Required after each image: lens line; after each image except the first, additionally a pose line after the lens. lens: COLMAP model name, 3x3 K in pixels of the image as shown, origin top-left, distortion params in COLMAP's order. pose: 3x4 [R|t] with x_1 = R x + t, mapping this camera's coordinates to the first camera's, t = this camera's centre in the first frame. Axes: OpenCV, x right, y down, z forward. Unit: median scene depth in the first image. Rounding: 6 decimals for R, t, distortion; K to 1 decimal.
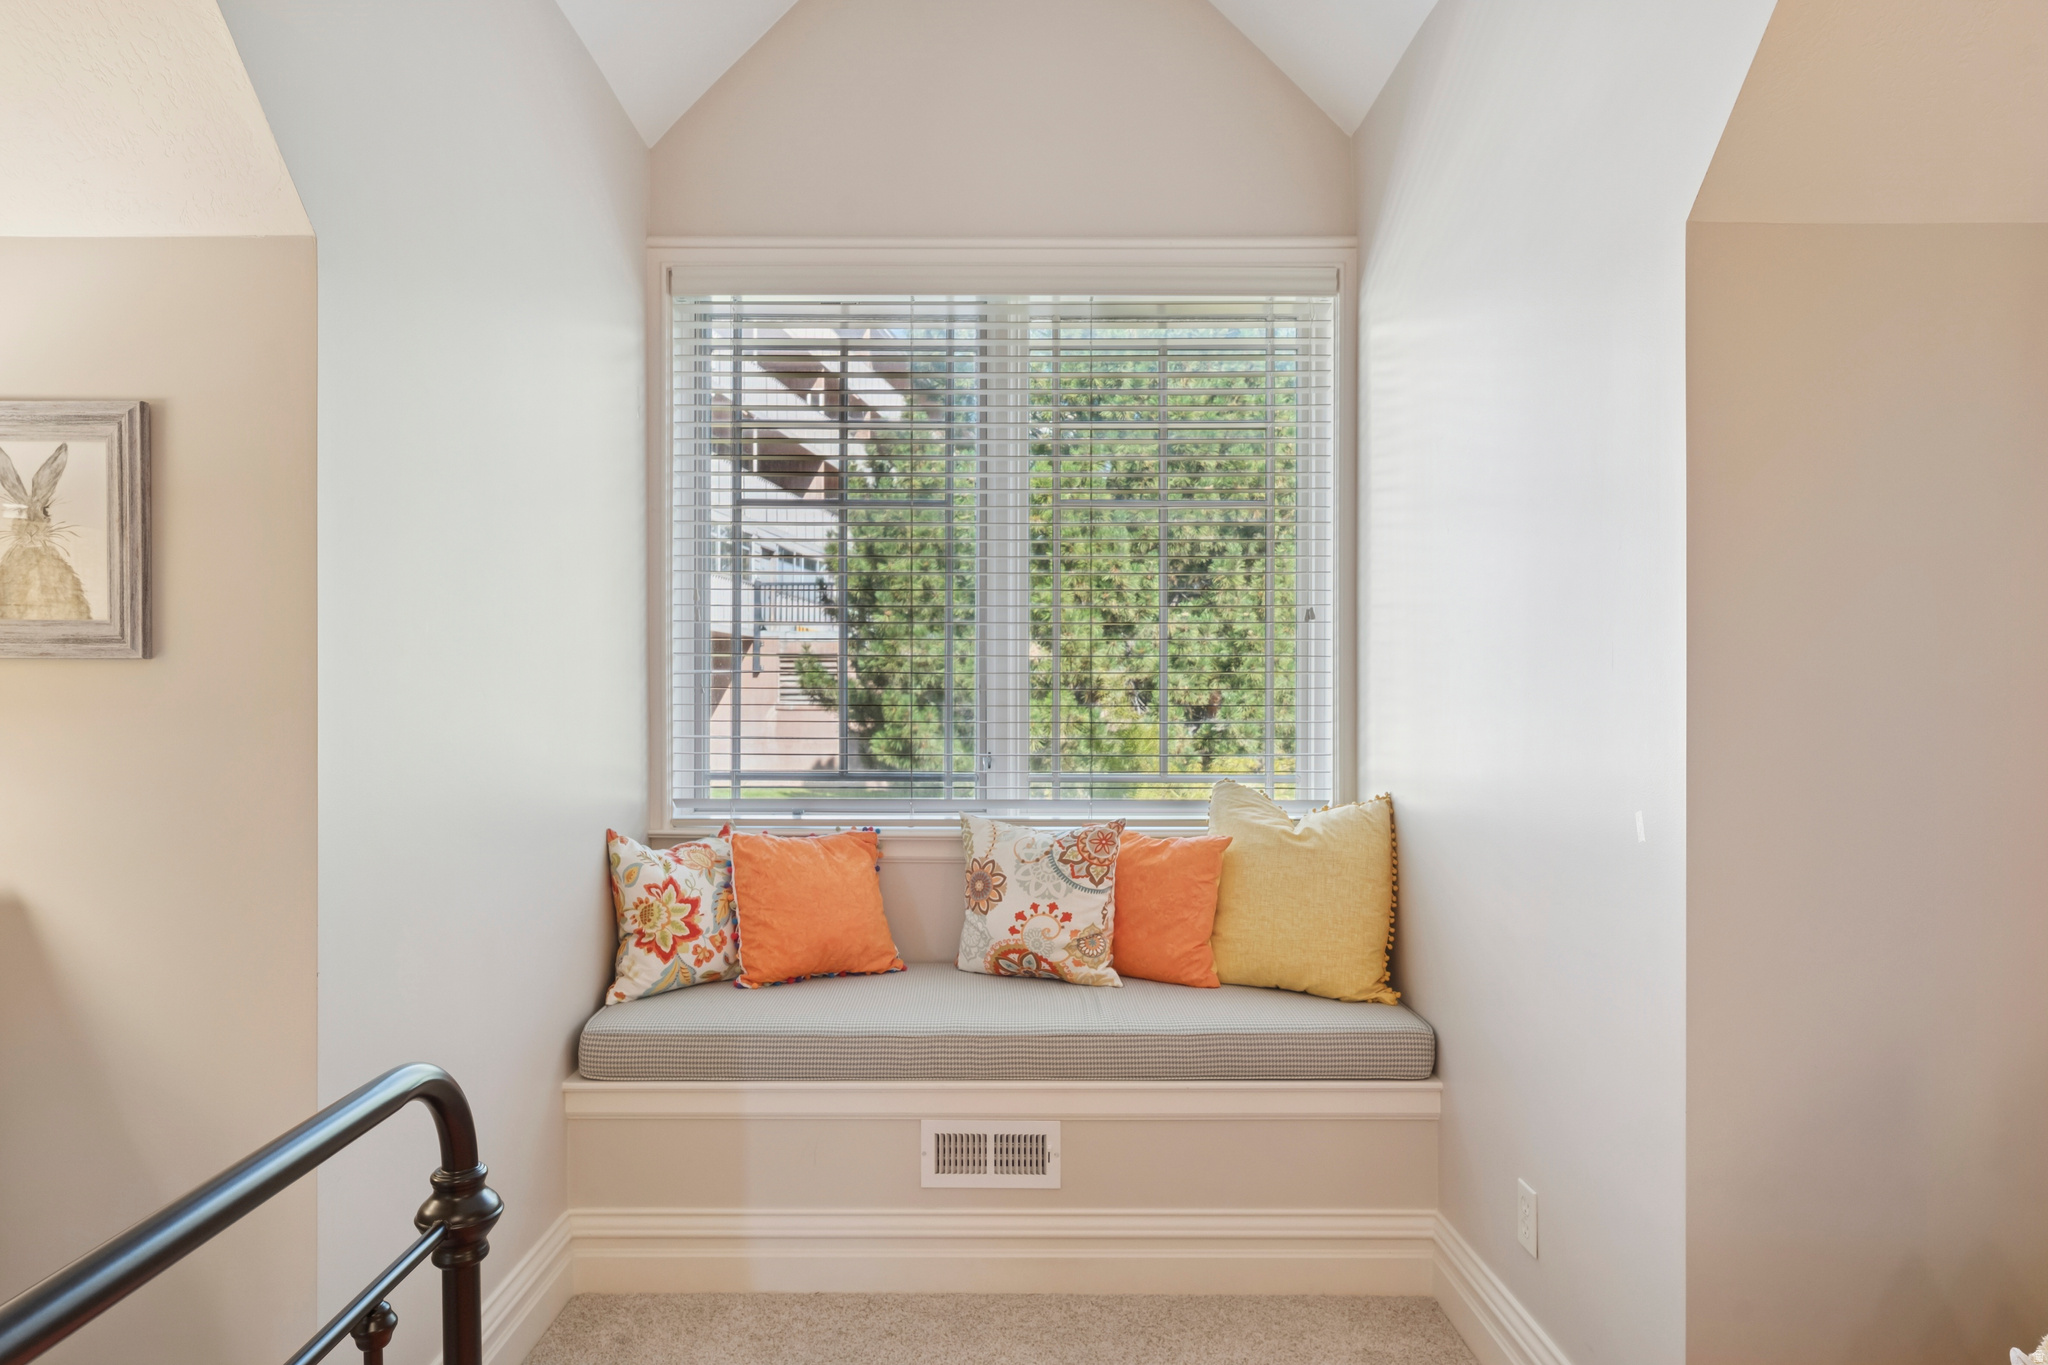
lens RADIAL K [[1222.7, 0, 1011.4], [0, 1222.7, 684.7], [0, 0, 1]] dist [-0.006881, 0.001142]
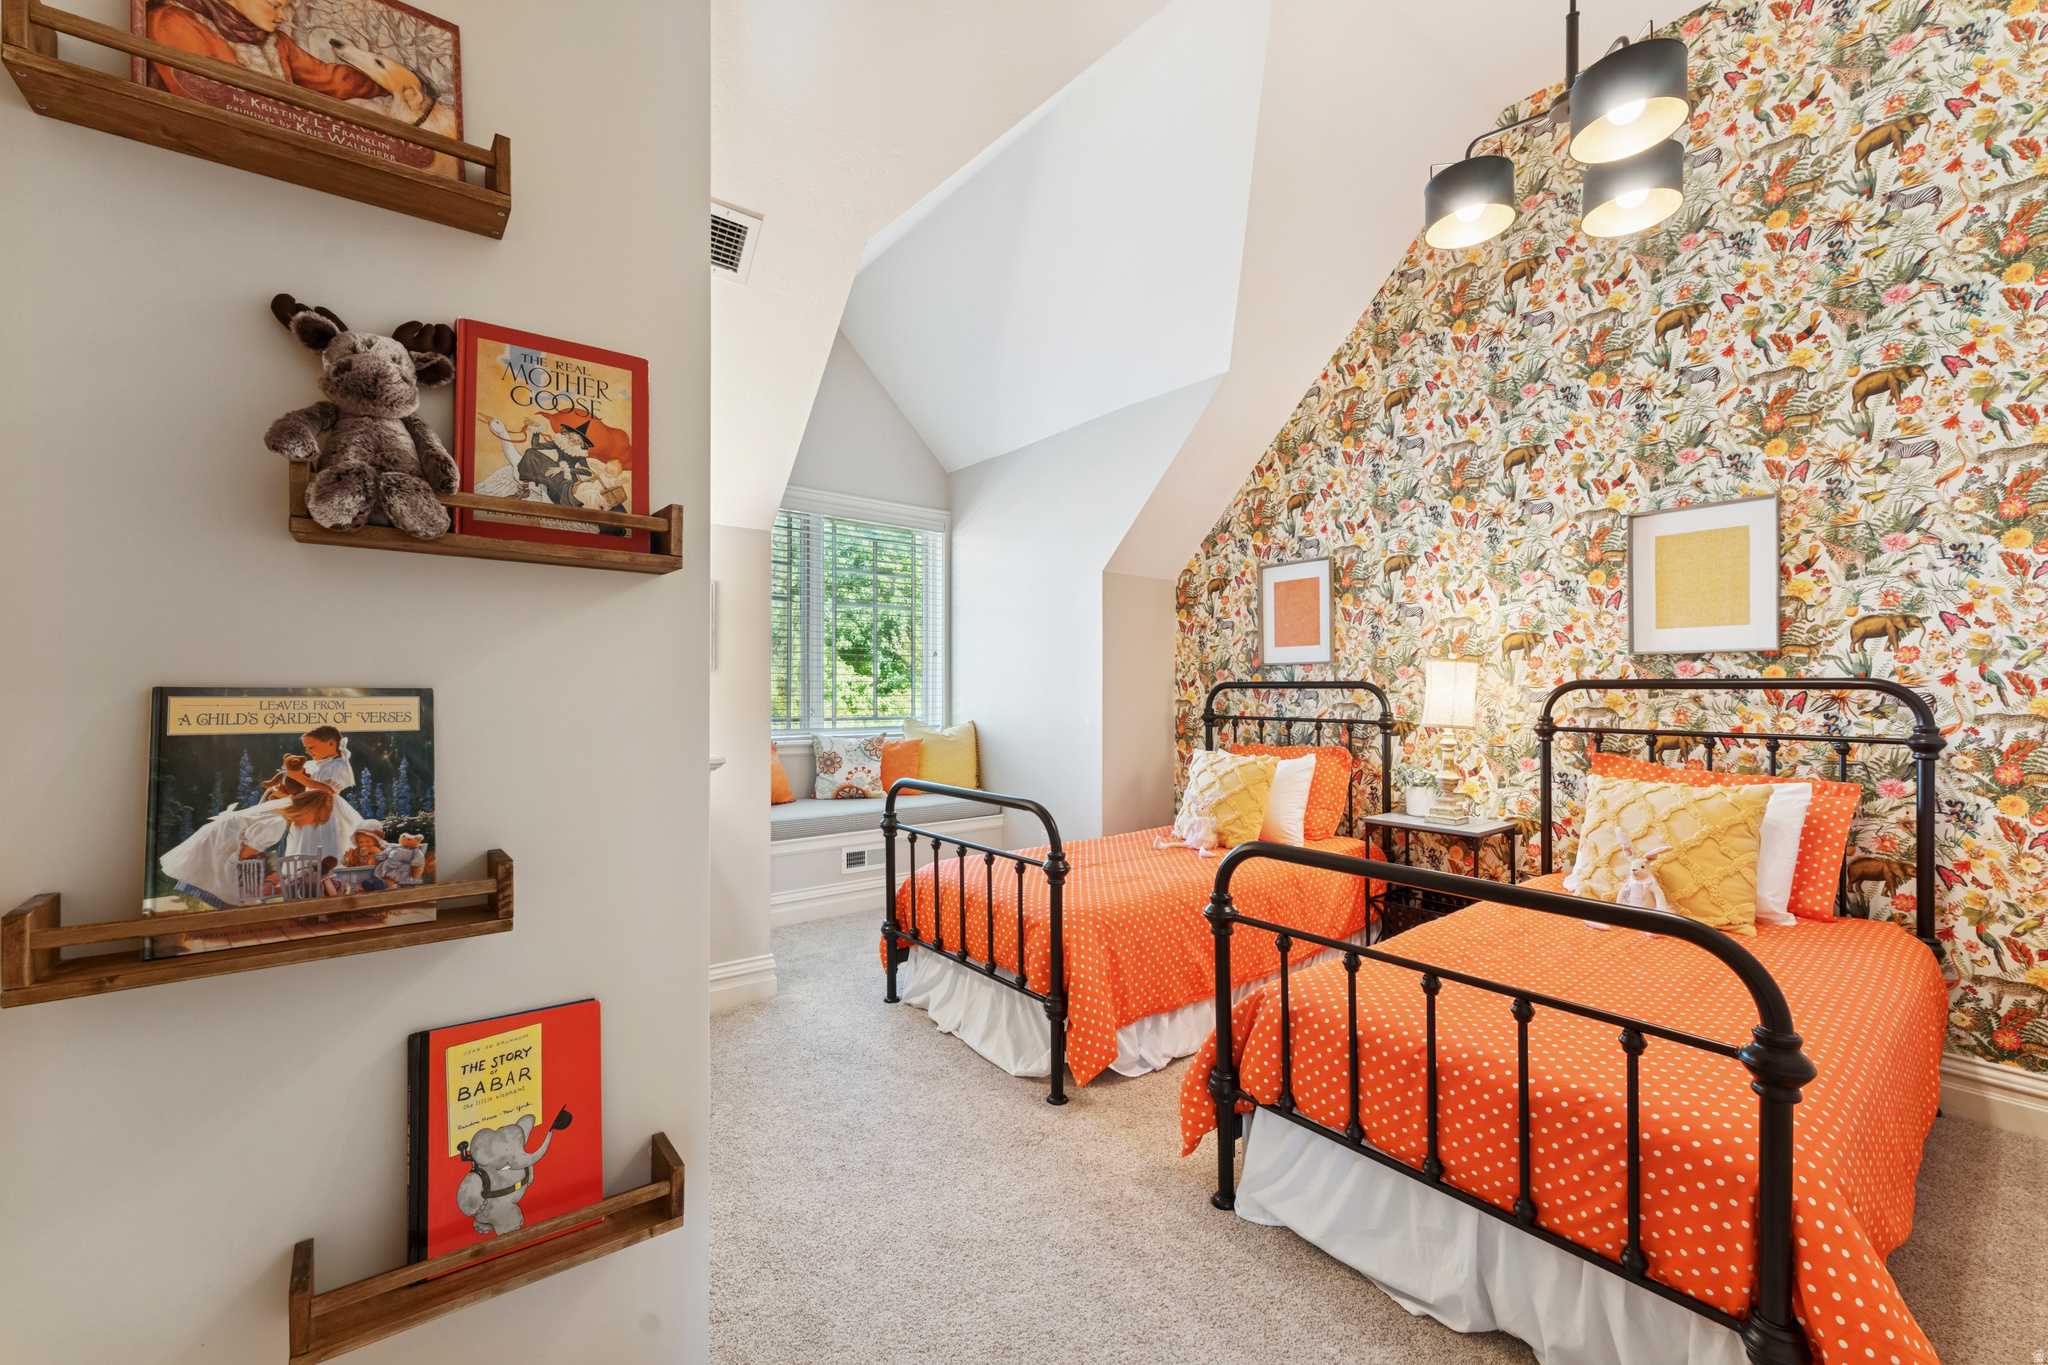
lens RADIAL K [[827.6, 0, 1024.7], [0, 827.6, 676.6], [0, 0, 1]] dist [0.004265, -0.001595]
pose [[0.772967, 0.007600, 0.634401, -0.798995], [-0.009601, 0.999954, -0.000281, -0.011243], [-0.634374, -0.005873, 0.773004, -0.541835]]
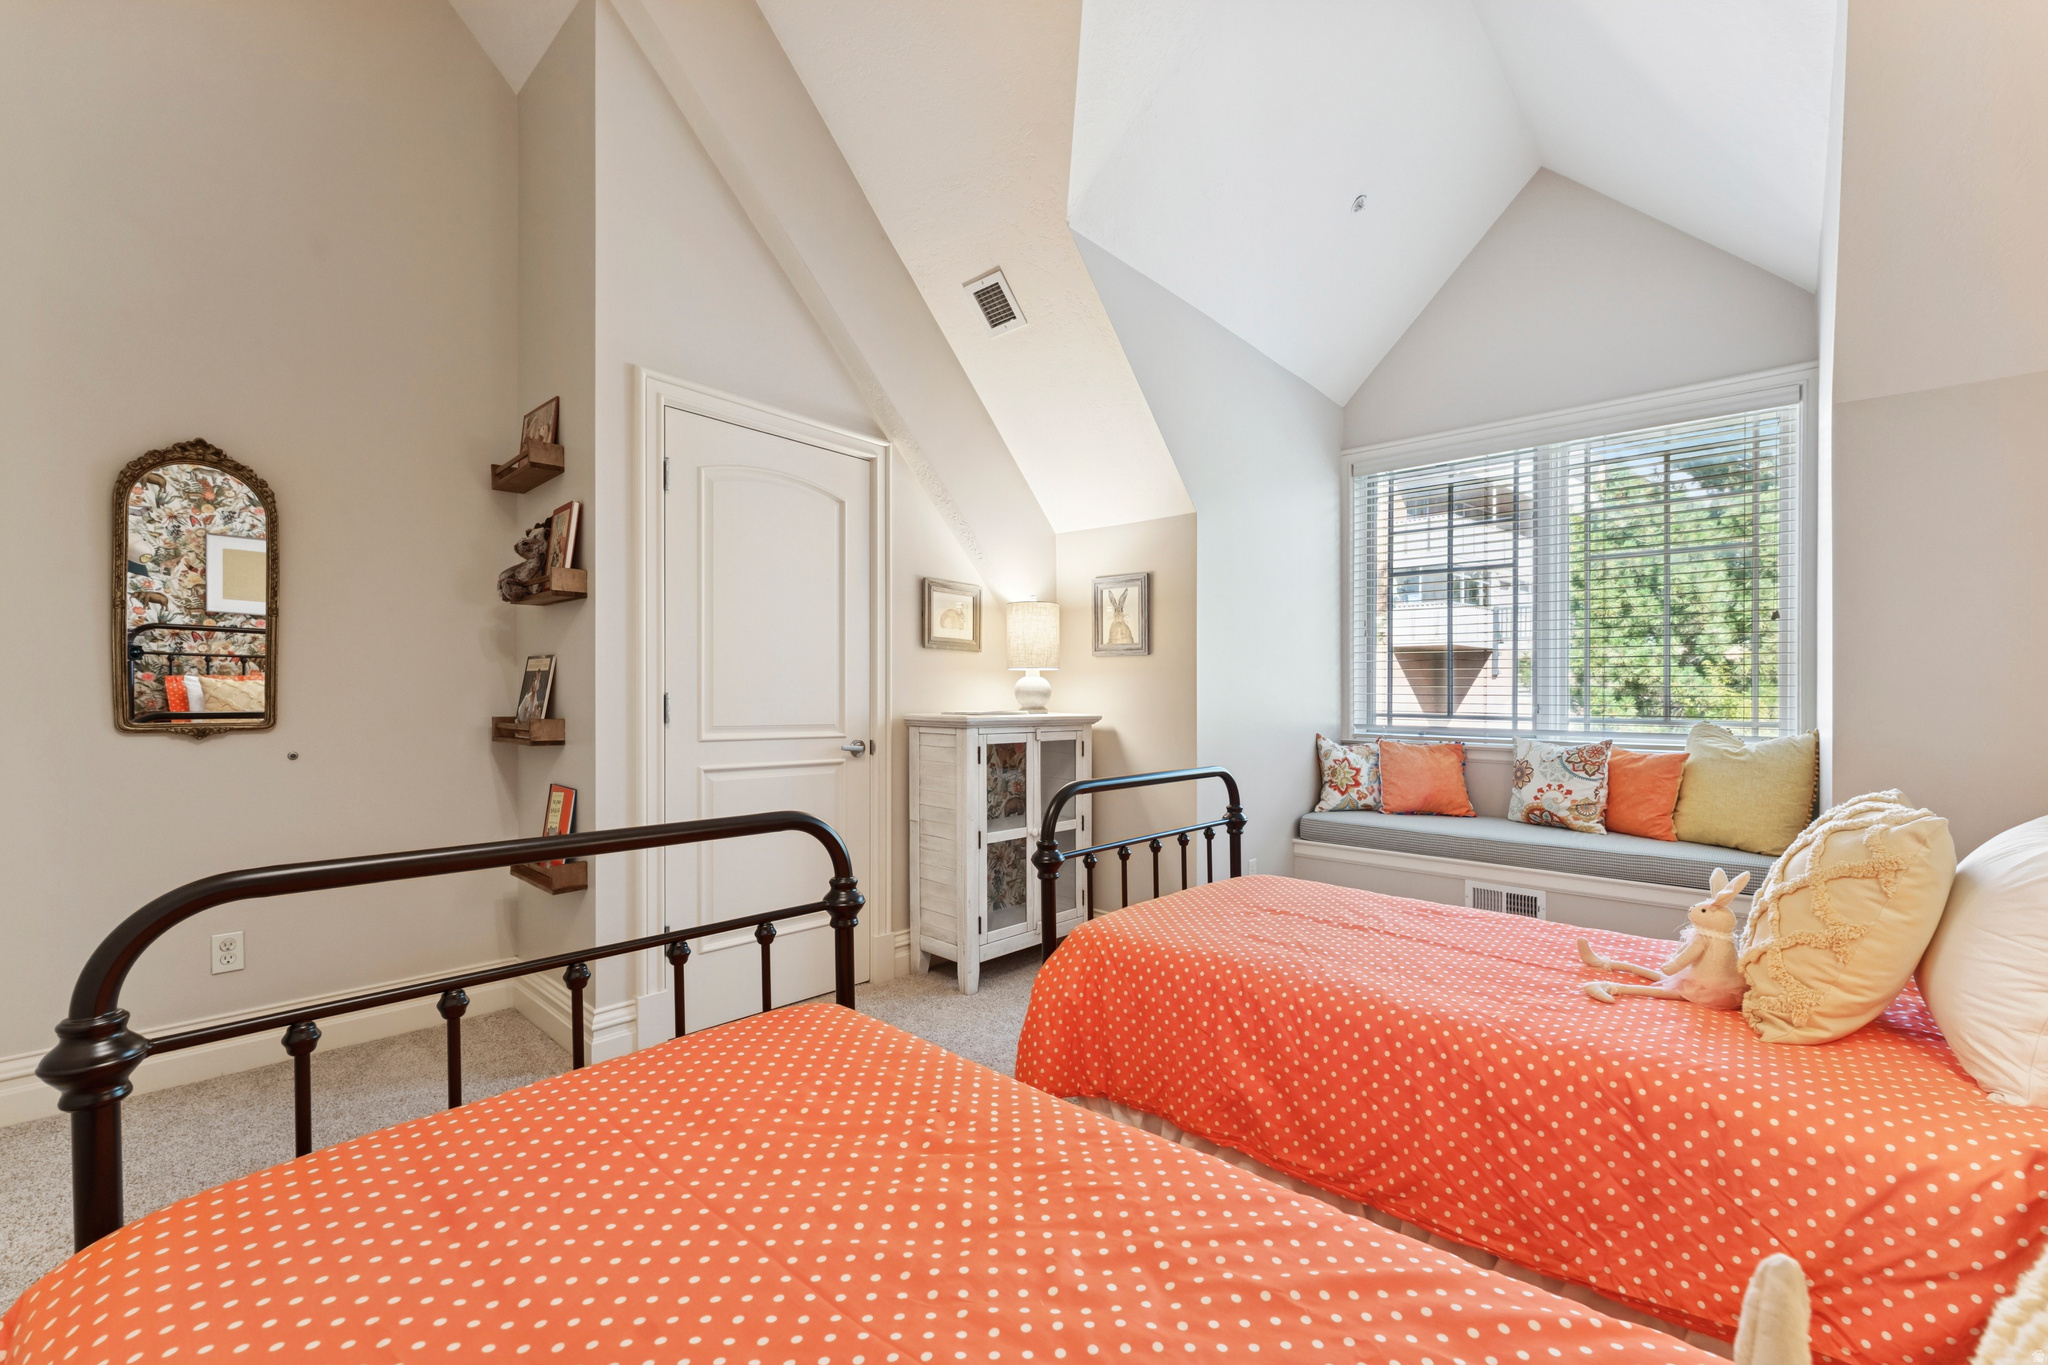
lens RADIAL K [[827.6, 0, 1017.4], [0, 827.6, 693.7], [0, 0, 1]] dist [0.004265, -0.001595]
pose [[0.740388, 0.005344, -0.672159, 0.262053], [0.000868, 0.999960, 0.008906, 0.032938], [0.672180, -0.007178, 0.740353, -0.446639]]
